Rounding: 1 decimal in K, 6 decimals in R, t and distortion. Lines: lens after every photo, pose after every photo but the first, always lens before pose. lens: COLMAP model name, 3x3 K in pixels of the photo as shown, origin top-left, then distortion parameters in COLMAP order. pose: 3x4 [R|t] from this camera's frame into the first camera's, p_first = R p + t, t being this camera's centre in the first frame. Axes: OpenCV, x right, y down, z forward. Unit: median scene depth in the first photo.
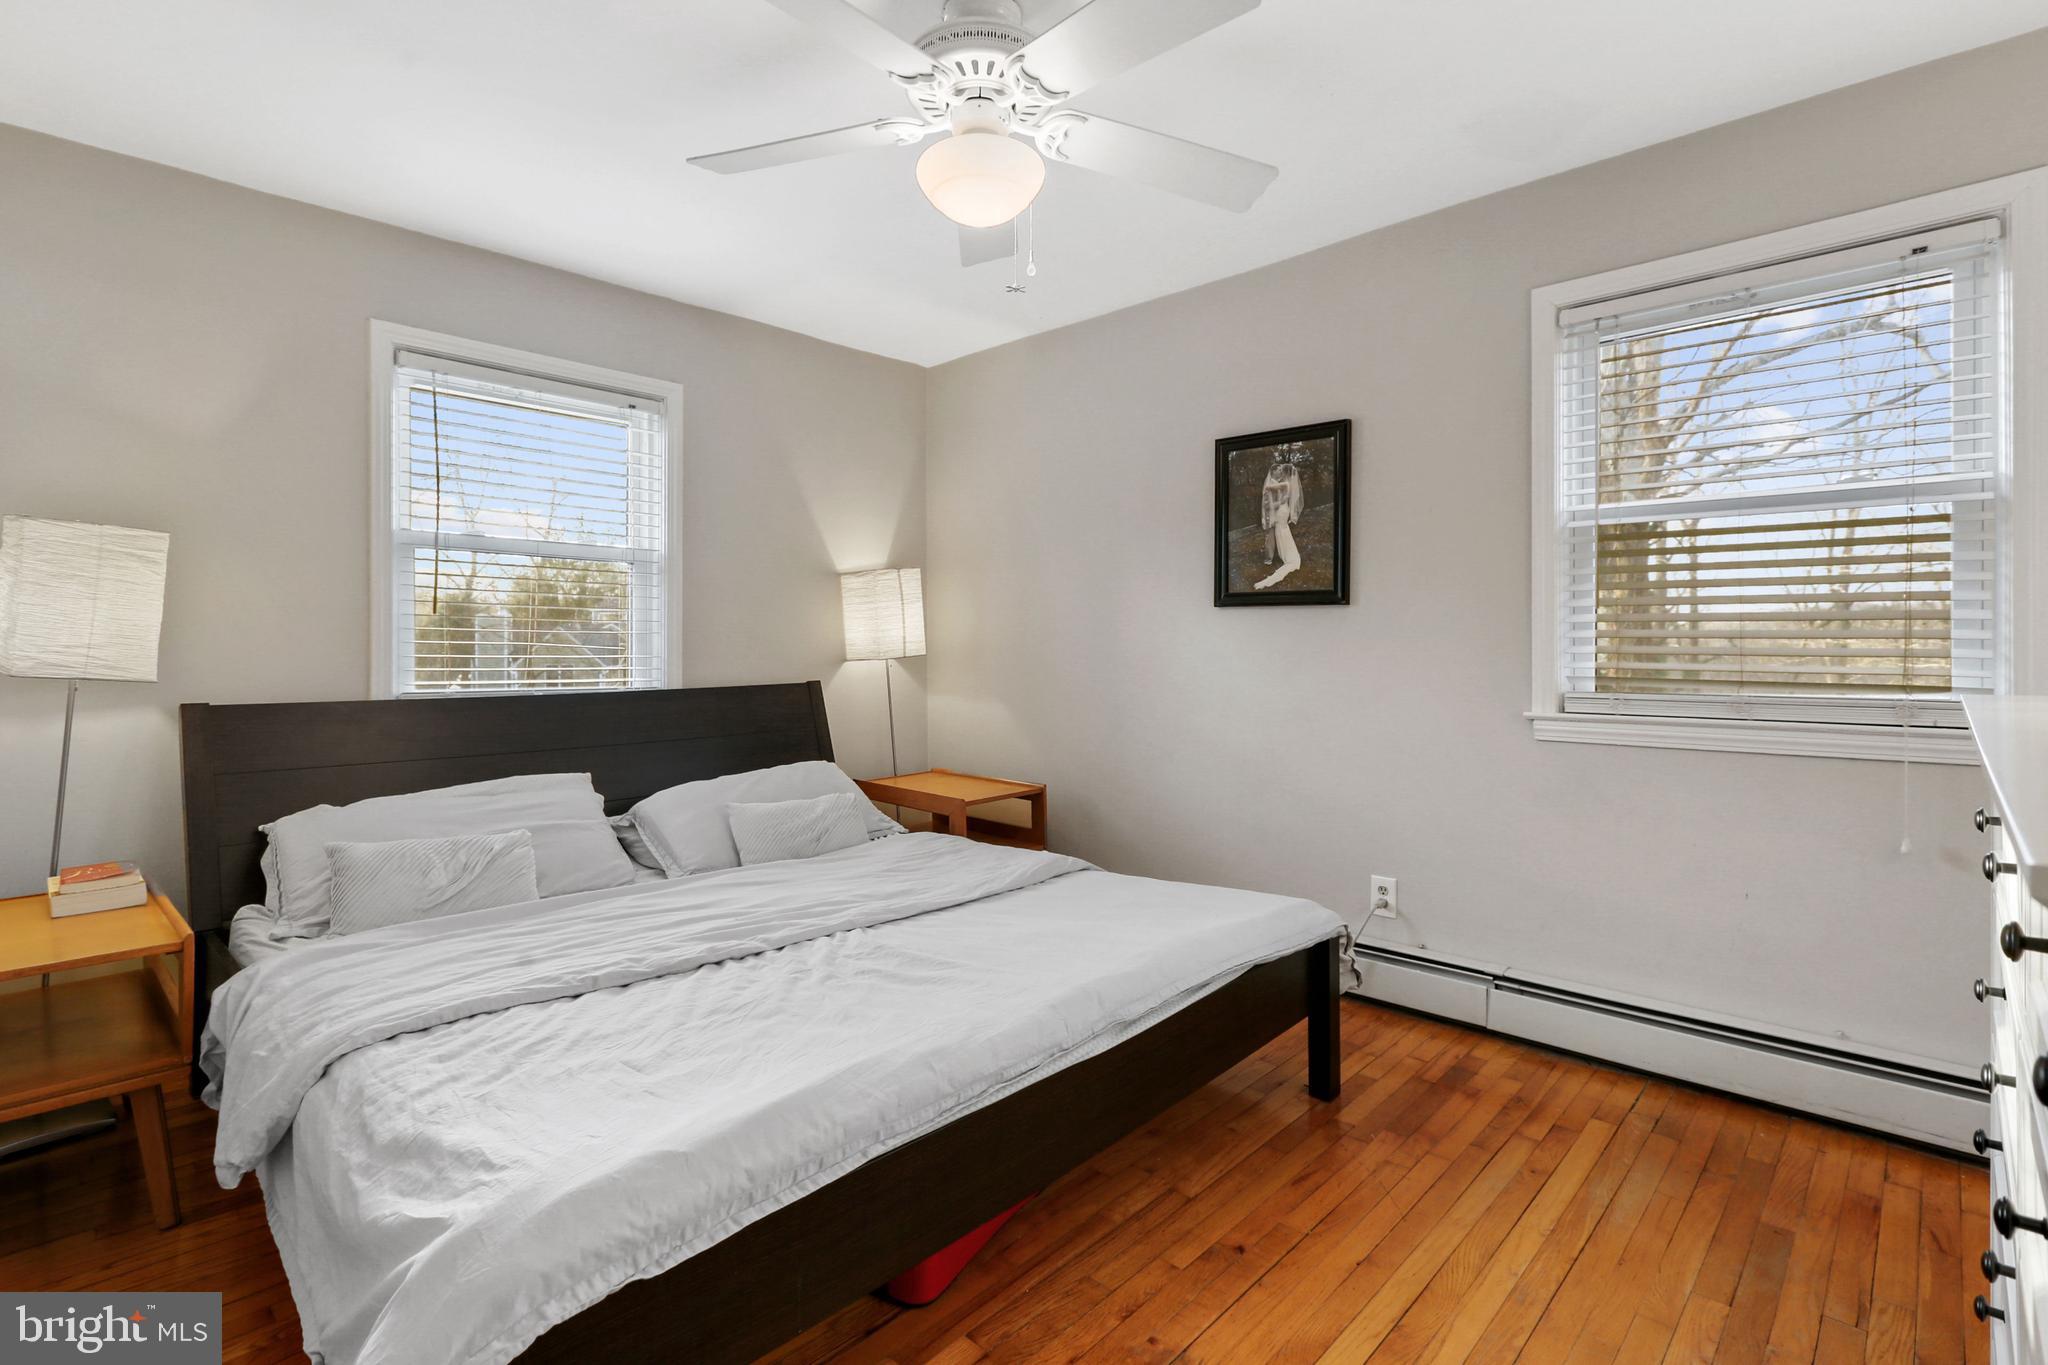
lens RADIAL K [[955.2, 0, 1022.0], [0, 955.2, 680.1], [0, 0, 1]] dist [-0.000401, -0.000181]
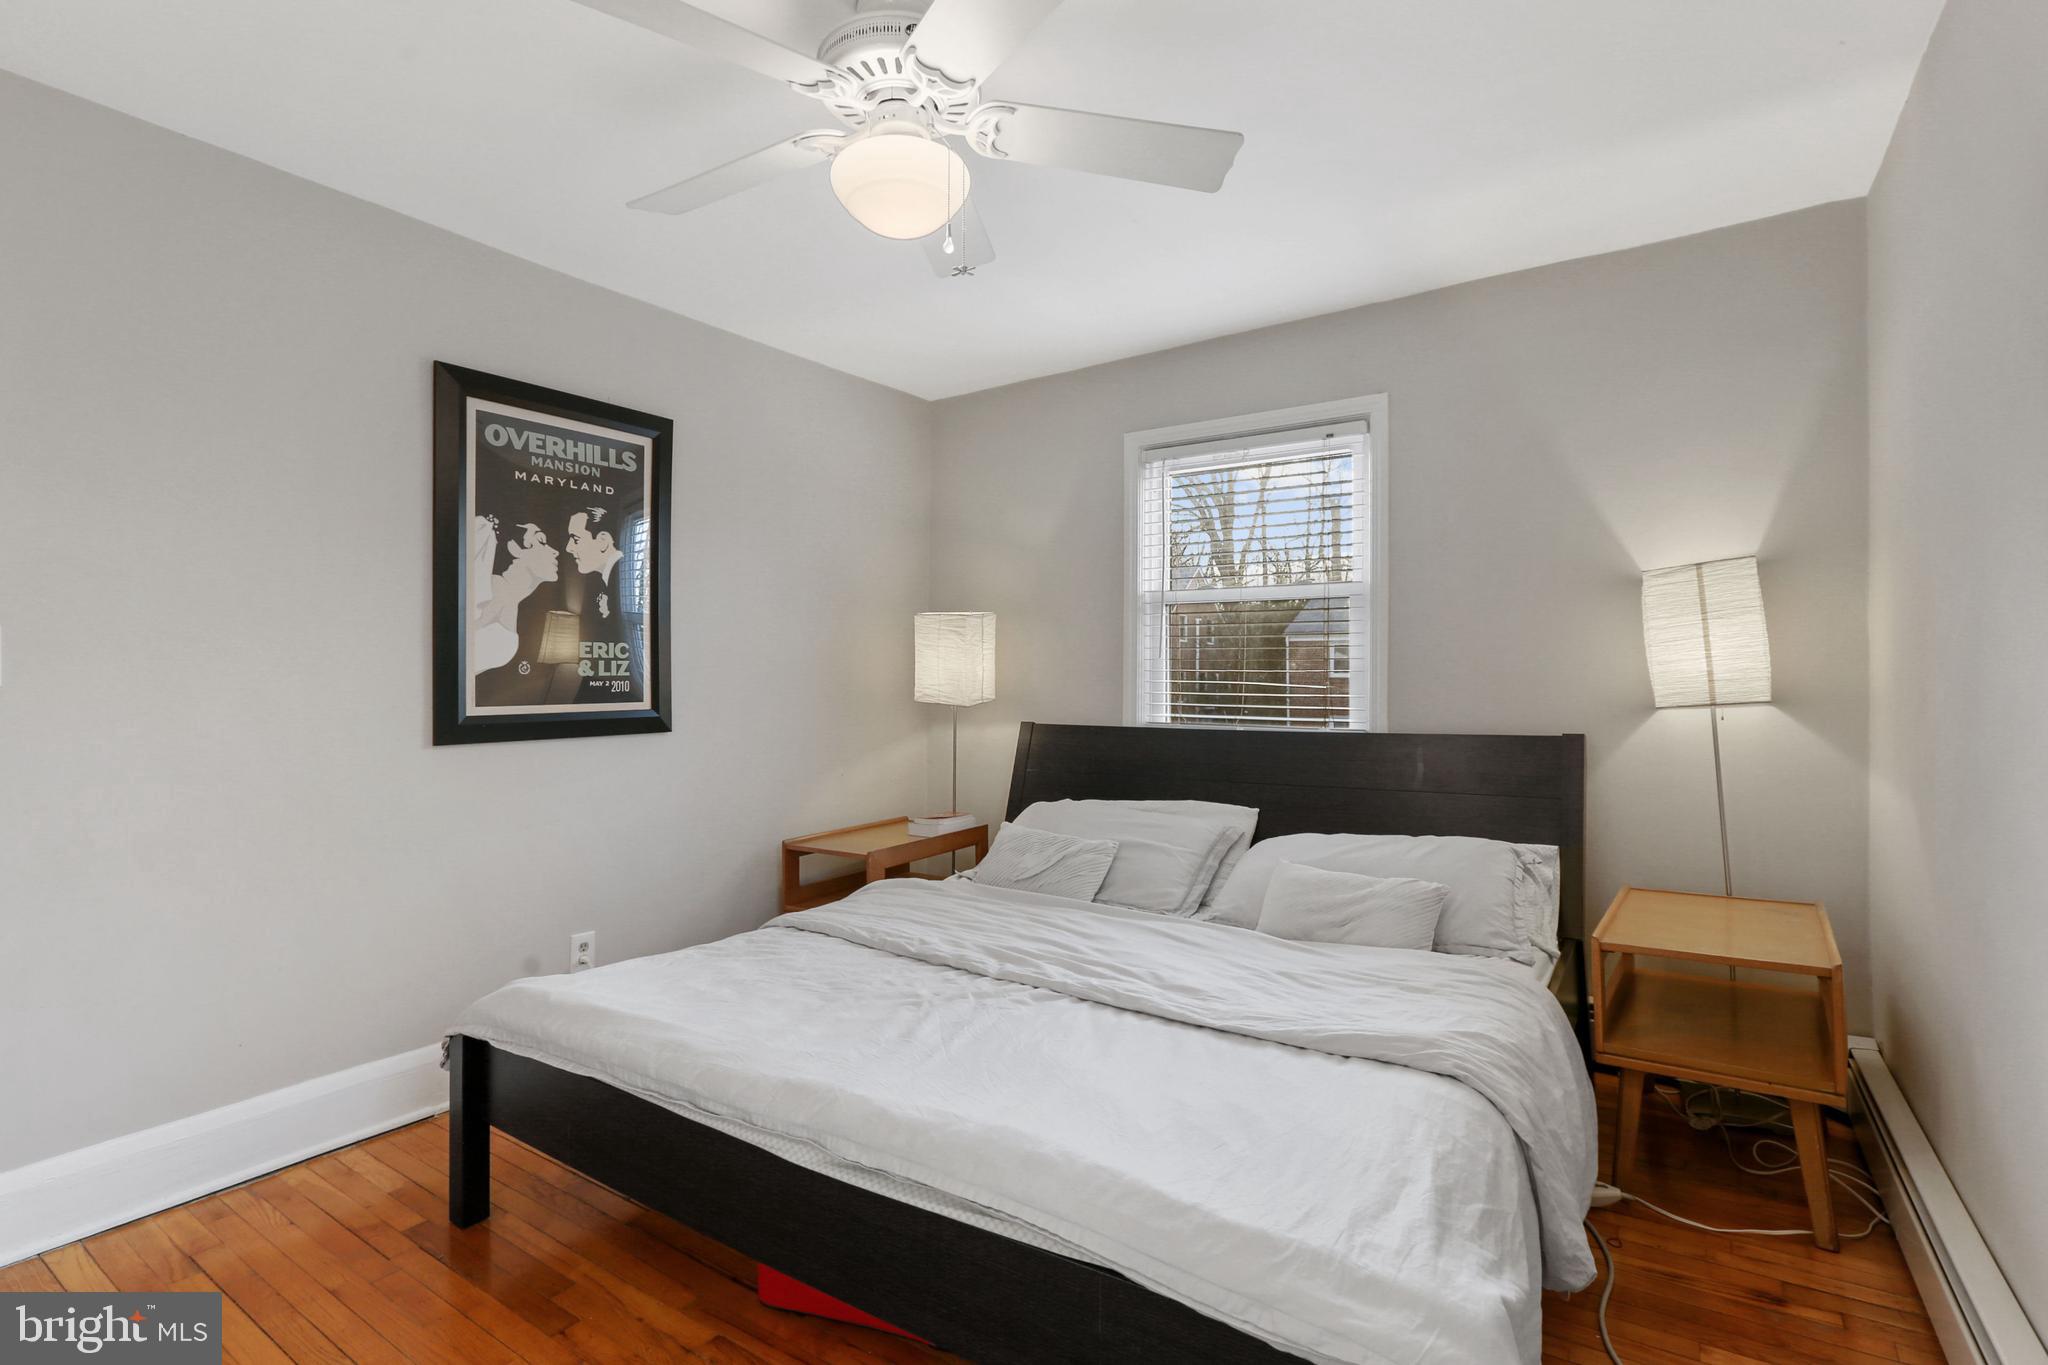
lens RADIAL K [[977.5, 0, 1018.2], [0, 977.5, 684.4], [0, 0, 1]] dist [0.000184, 0.000022]
pose [[0.164527, -0.000176, -0.986373, 0.817680], [-0.038588, 0.999233, -0.006615, -0.030106], [0.985617, 0.039151, 0.164394, 0.874499]]
